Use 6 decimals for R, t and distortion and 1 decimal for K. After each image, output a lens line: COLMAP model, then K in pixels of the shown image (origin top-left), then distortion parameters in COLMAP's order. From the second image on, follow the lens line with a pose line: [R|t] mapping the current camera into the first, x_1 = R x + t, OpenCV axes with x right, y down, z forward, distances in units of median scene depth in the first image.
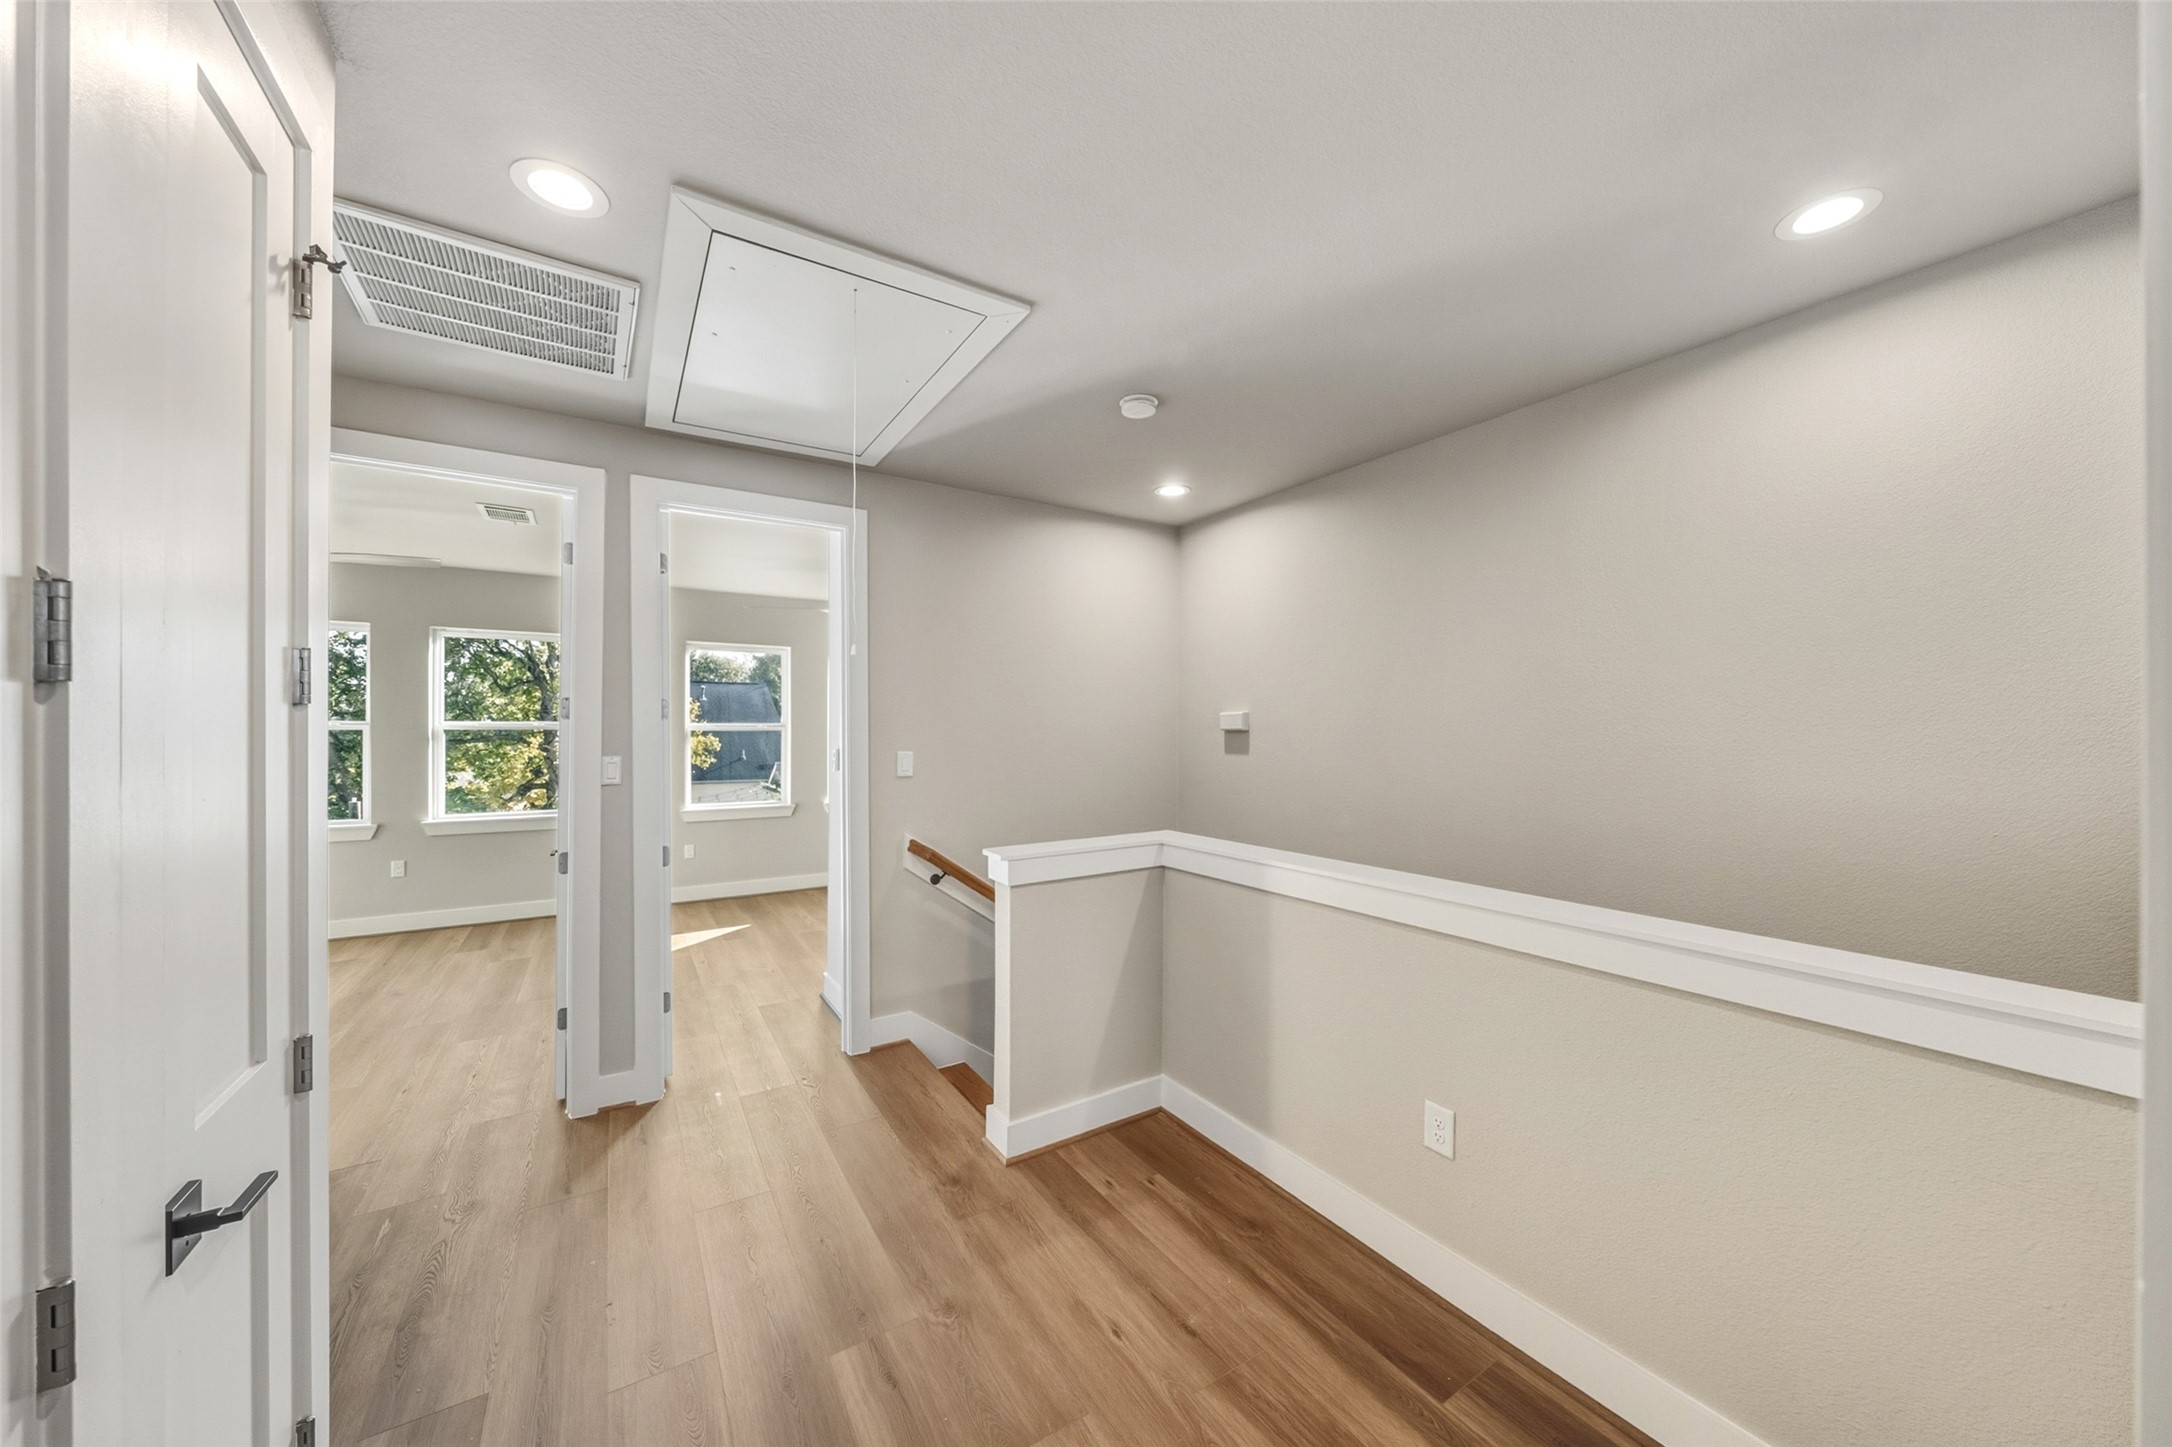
lens RADIAL K [[755.2, 0, 1090.4], [0, 755.2, 725.1], [0, 0, 1]] dist [0.000178, -0.000039]
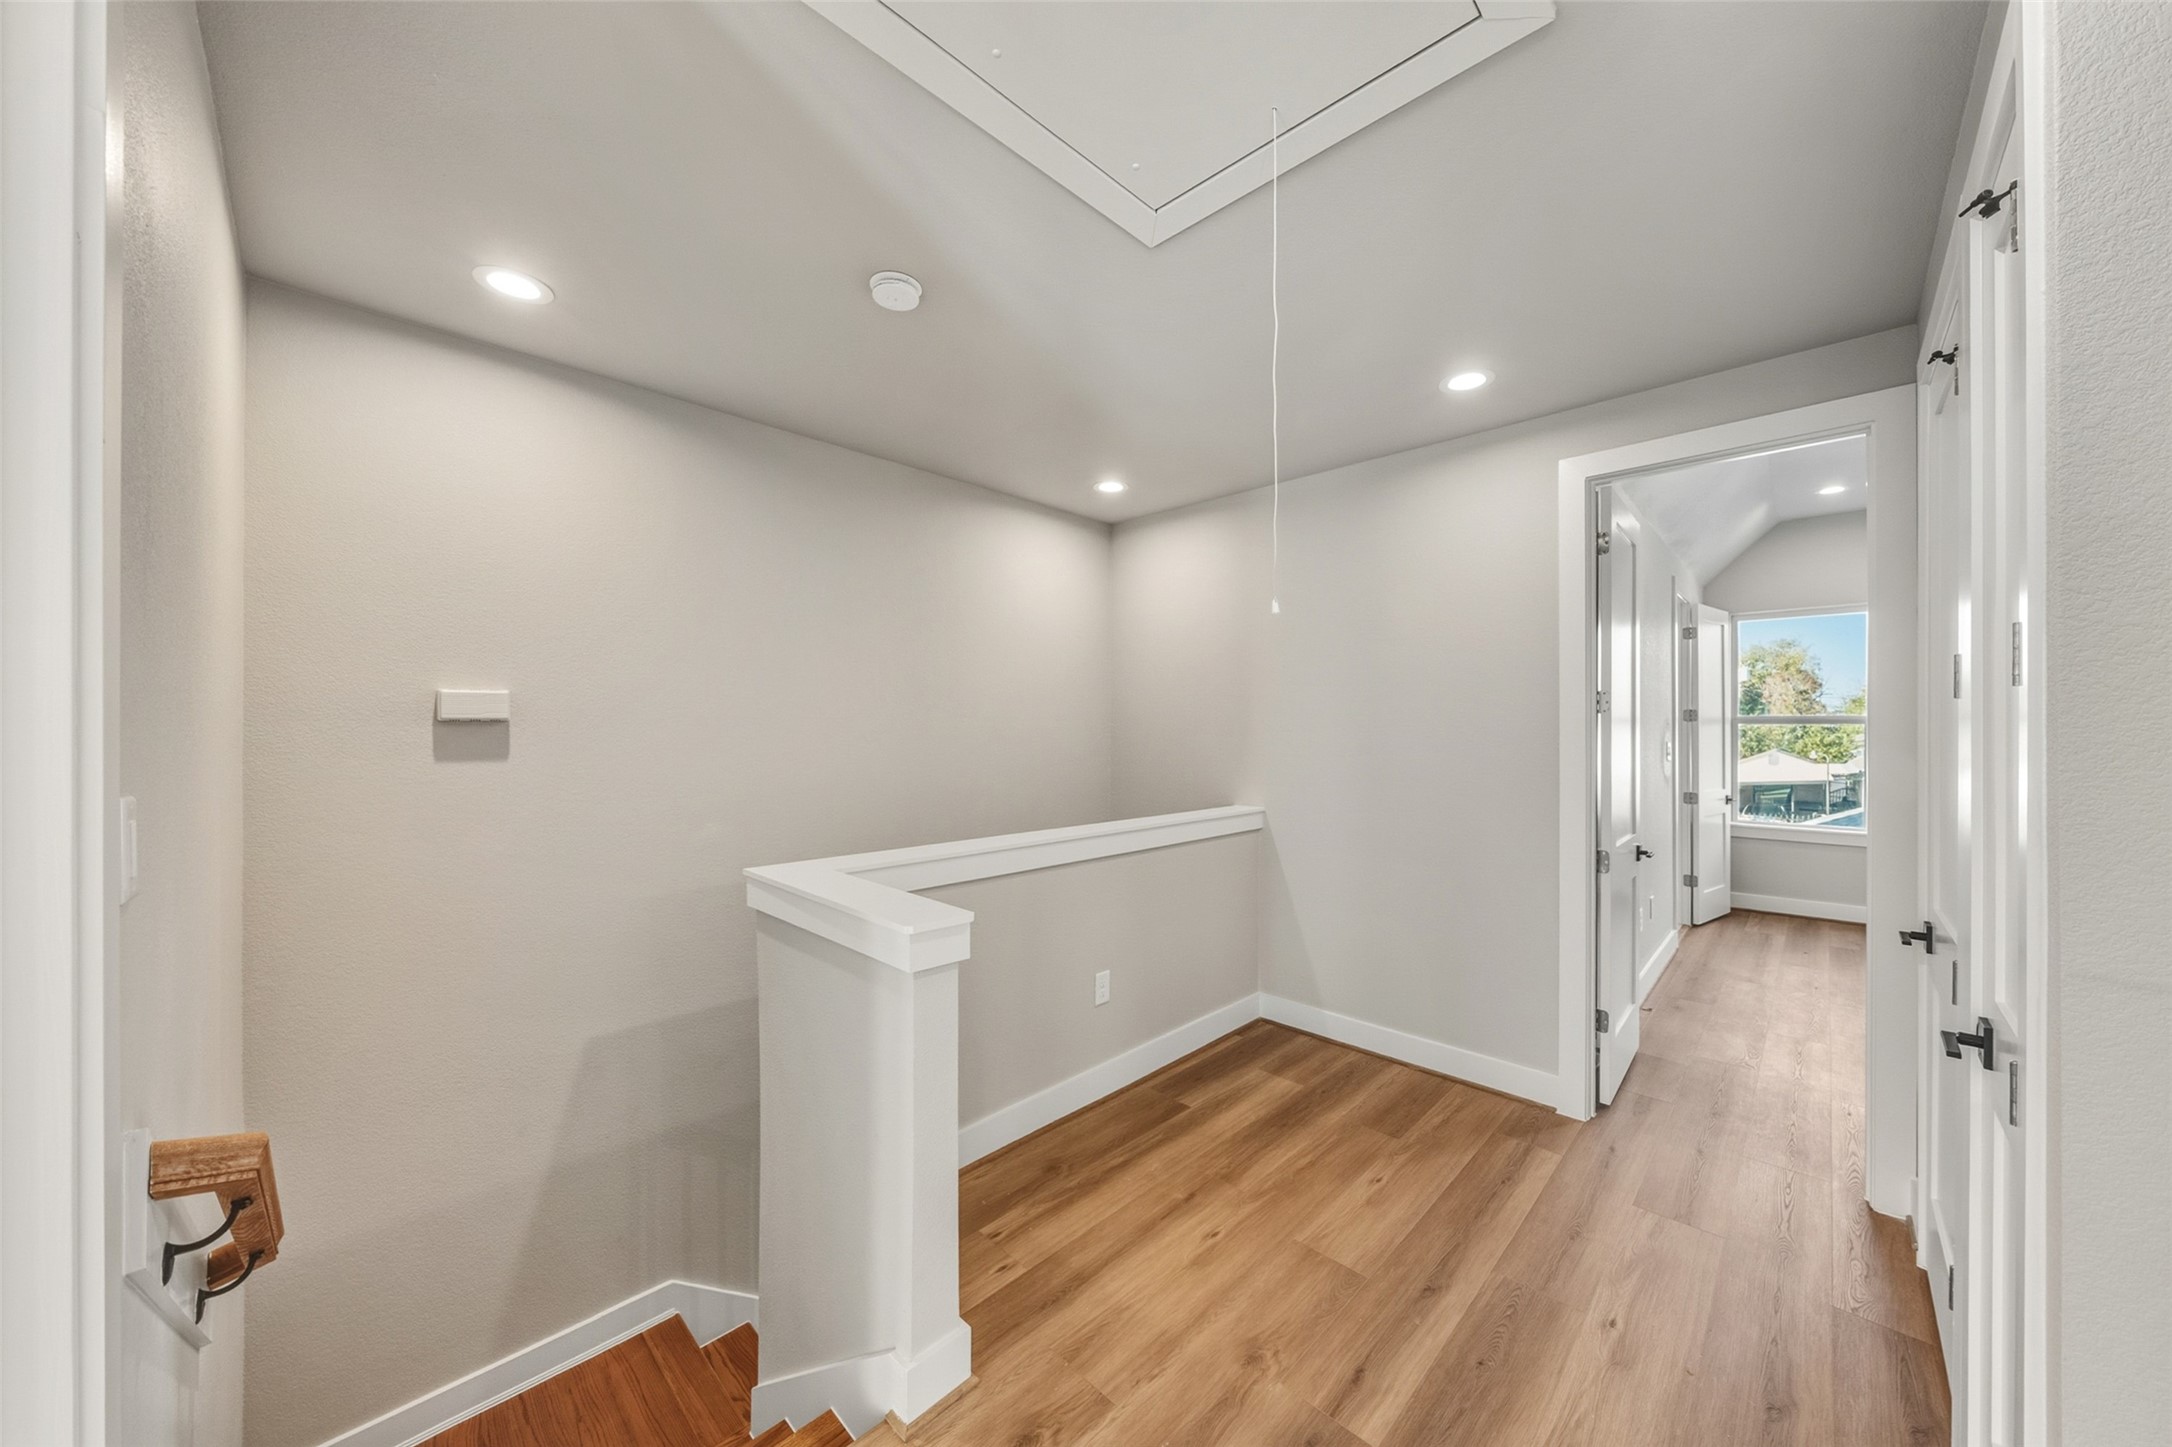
lens RADIAL K [[755.2, 0, 1090.4], [0, 755.2, 725.1], [0, 0, 1]] dist [0.000178, -0.000039]
pose [[-0.223933, 0.002486, 0.974601, -1.000268], [-0.009986, 0.999938, -0.004845, 0.018244], [-0.974553, -0.010818, -0.223894, 1.364893]]
